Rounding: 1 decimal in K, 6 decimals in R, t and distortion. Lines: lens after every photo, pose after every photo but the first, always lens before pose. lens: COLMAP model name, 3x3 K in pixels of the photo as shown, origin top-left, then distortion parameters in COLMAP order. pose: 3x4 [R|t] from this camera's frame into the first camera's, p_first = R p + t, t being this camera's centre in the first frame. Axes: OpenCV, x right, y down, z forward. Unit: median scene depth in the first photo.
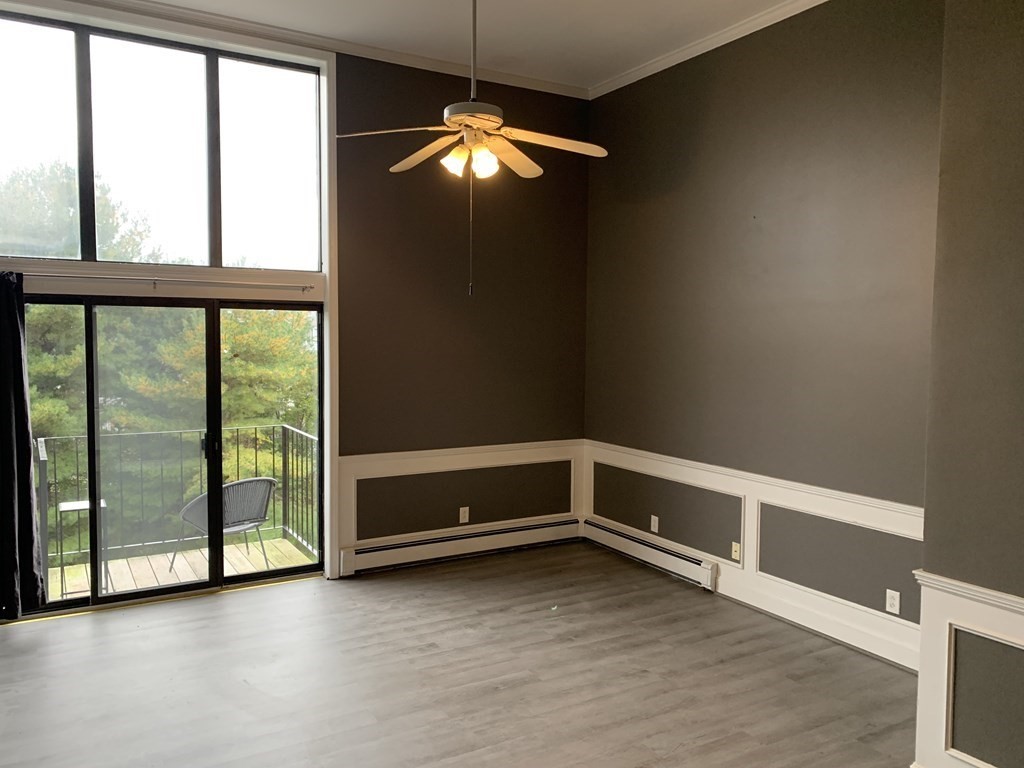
lens RADIAL K [[784.8, 0, 512.0], [0, 784.8, 381.0], [0, 0, 1]] dist [0.035917, -0.015377]
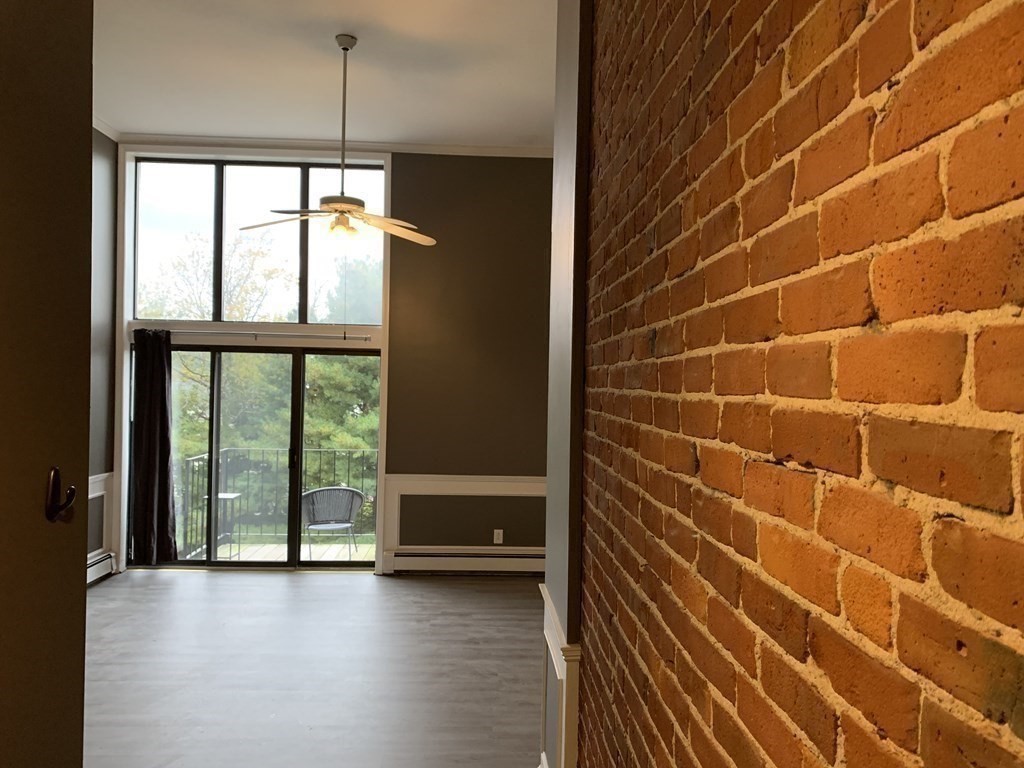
lens RADIAL K [[784.8, 0, 511.9], [0, 784.8, 387.7], [0, 0, 1]] dist [0.035917, -0.015377]
pose [[0.880612, 0.012494, -0.473674, 0.583535], [-0.041060, 0.997904, -0.050015, 0.016051], [0.472056, 0.063493, 0.879279, 0.008302]]
